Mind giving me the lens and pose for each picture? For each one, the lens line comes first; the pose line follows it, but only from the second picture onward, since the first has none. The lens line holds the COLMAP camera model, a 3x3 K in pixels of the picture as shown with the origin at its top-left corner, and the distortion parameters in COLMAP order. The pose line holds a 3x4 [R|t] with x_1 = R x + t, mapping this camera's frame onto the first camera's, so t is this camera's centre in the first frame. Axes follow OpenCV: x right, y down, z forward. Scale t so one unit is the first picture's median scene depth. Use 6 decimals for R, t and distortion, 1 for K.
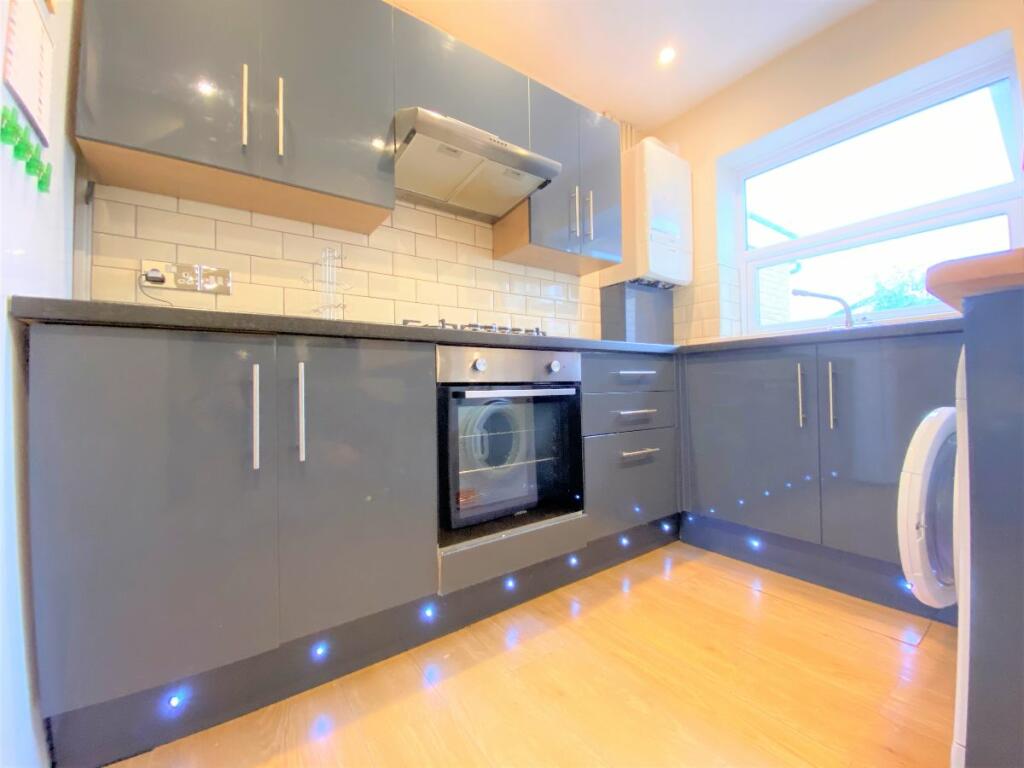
lens RADIAL K [[416.3, 0, 512.0], [0, 416.3, 384.0], [0, 0, 1]] dist [0.009175, -0.010157]
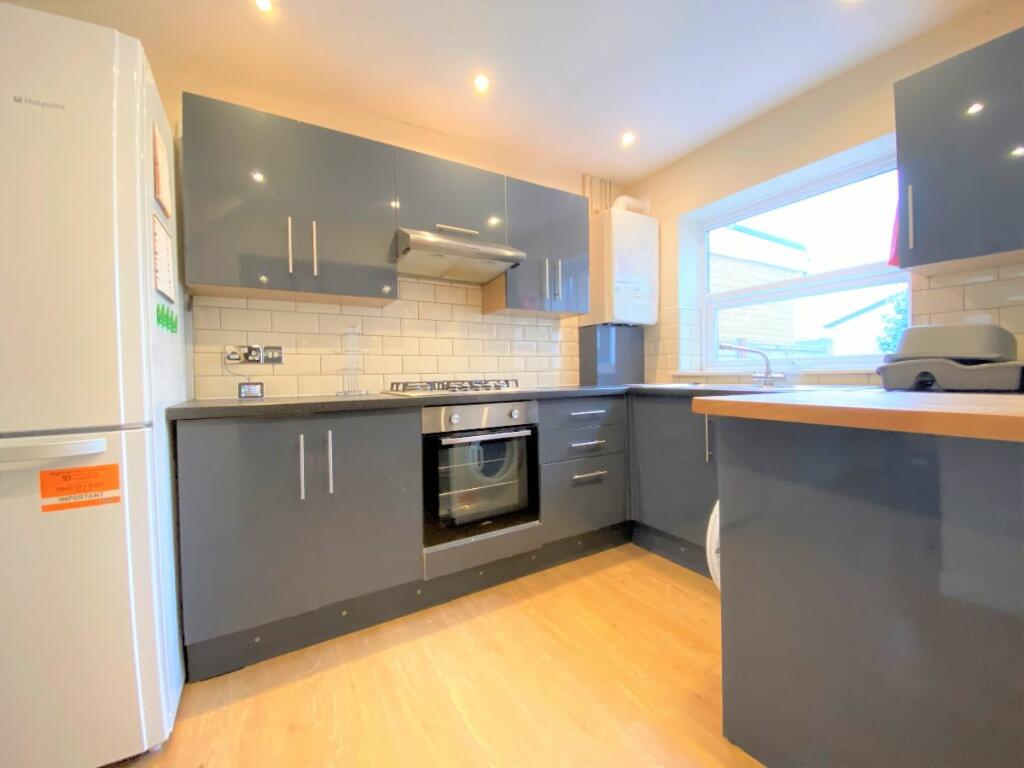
lens RADIAL K [[413.4, 0, 512.0], [0, 413.4, 384.0], [0, 0, 1]] dist [0.022783, -0.021569]
pose [[0.996638, 0.003607, -0.081850, 0.168044], [-0.000684, 0.999362, 0.035712, -0.156412], [0.081927, -0.035536, 0.996005, -0.269812]]
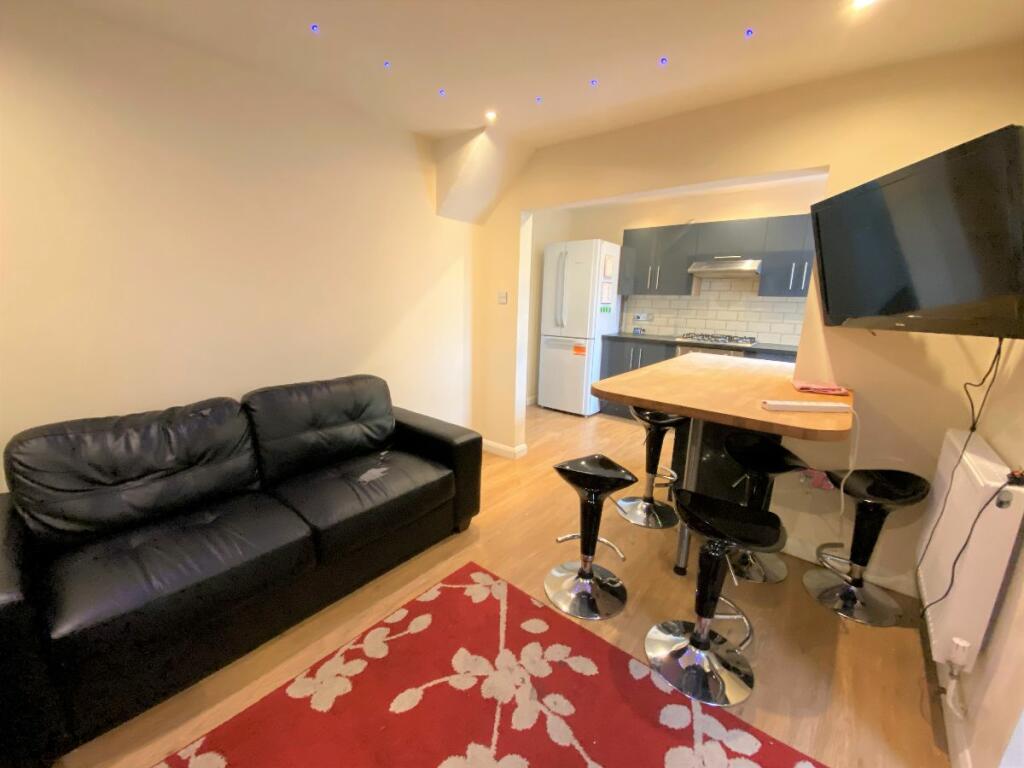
lens RADIAL K [[413.4, 0, 512.0], [0, 413.4, 384.0], [0, 0, 1]] dist [0.022783, -0.021569]
pose [[0.263592, 0.229050, -0.937046, 1.901821], [-0.017563, 0.972379, 0.232746, -0.387526], [0.964474, -0.044893, 0.260334, -0.851033]]
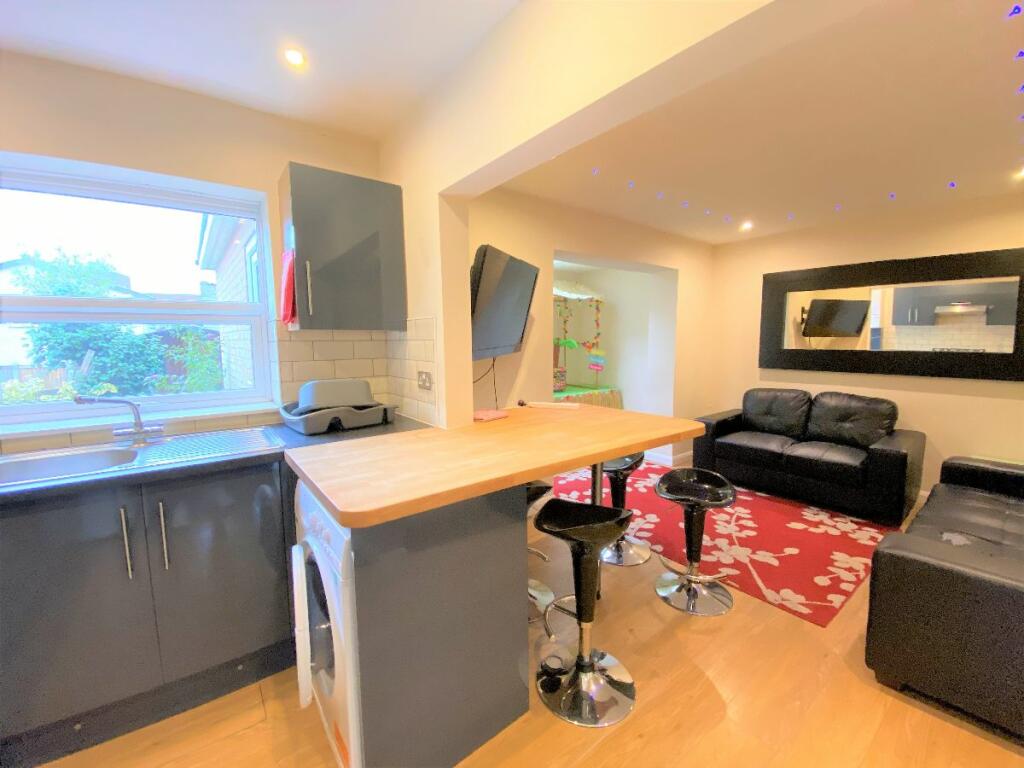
lens RADIAL K [[413.4, 0, 512.0], [0, 413.4, 384.0], [0, 0, 1]] dist [0.022783, -0.021569]
pose [[-0.038824, -0.085195, 0.995608, -0.149315], [-0.007931, 0.996354, 0.084949, -0.328629], [-0.999215, -0.004598, -0.039358, 0.197887]]
